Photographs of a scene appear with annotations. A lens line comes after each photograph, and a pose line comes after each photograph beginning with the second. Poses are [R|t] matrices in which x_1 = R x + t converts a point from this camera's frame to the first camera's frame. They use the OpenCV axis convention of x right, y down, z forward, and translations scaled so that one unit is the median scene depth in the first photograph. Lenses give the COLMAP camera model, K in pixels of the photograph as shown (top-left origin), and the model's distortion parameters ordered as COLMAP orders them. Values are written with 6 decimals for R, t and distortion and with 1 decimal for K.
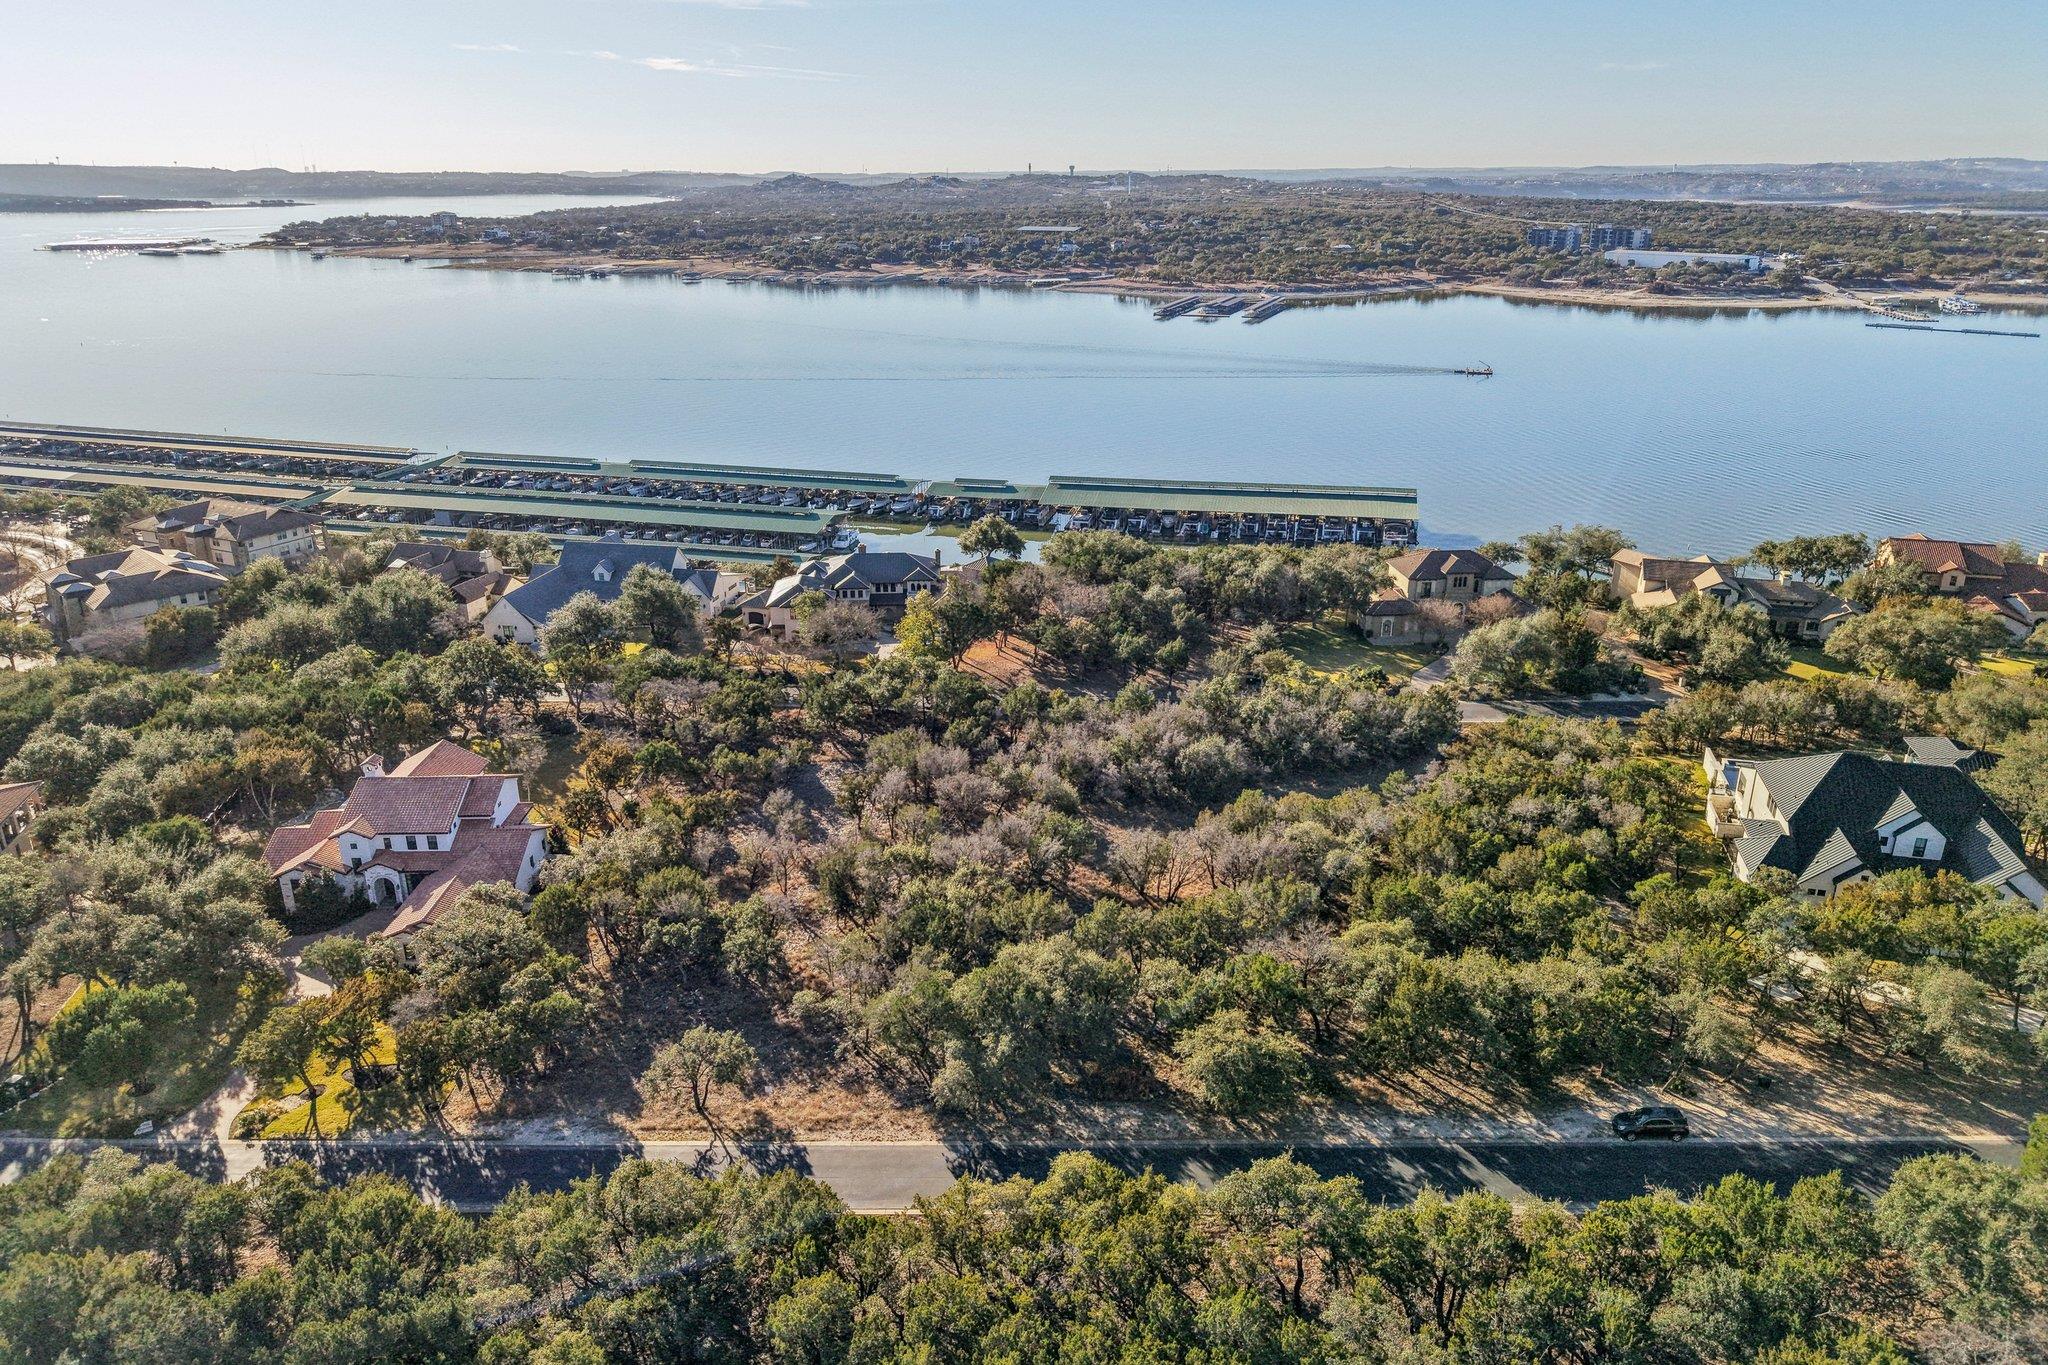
lens RADIAL K [[1392.6, 0, 1041.9], [0, 1392.6, 661.3], [0, 0, 1]] dist [0.020334, -0.020844]
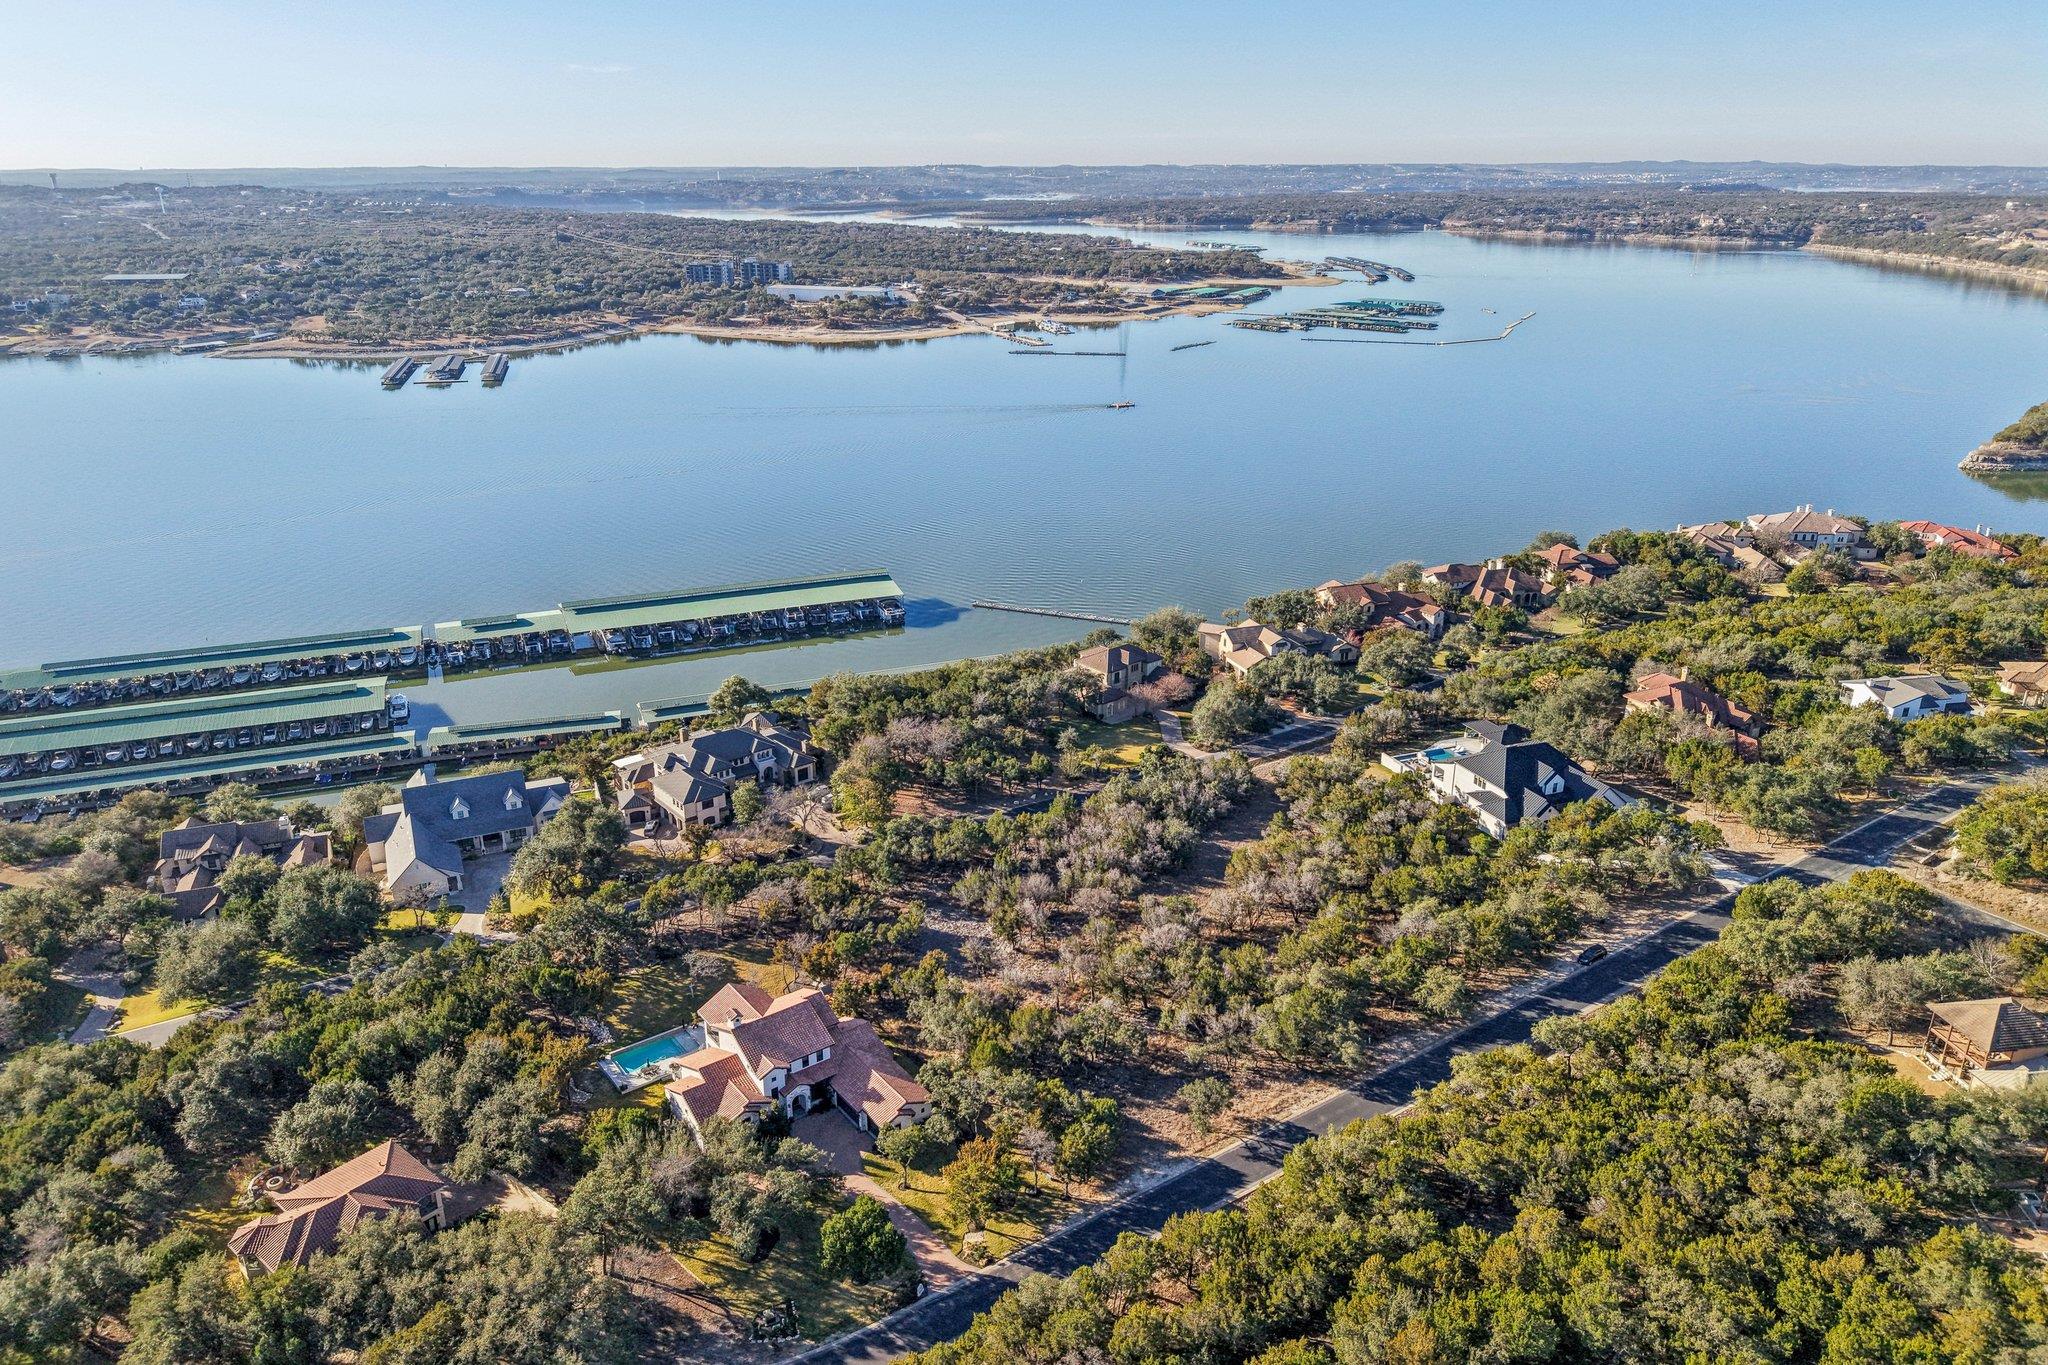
lens RADIAL K [[1402.2, 0, 1032.7], [0, 1402.2, 680.9], [0, 0, 1]] dist [0.033569, -0.047224]
pose [[0.806910, -0.198214, 0.556424, -0.296114], [0.189382, 0.979100, 0.074147, -0.085637], [-0.559491, 0.045546, 0.827584, -0.065048]]
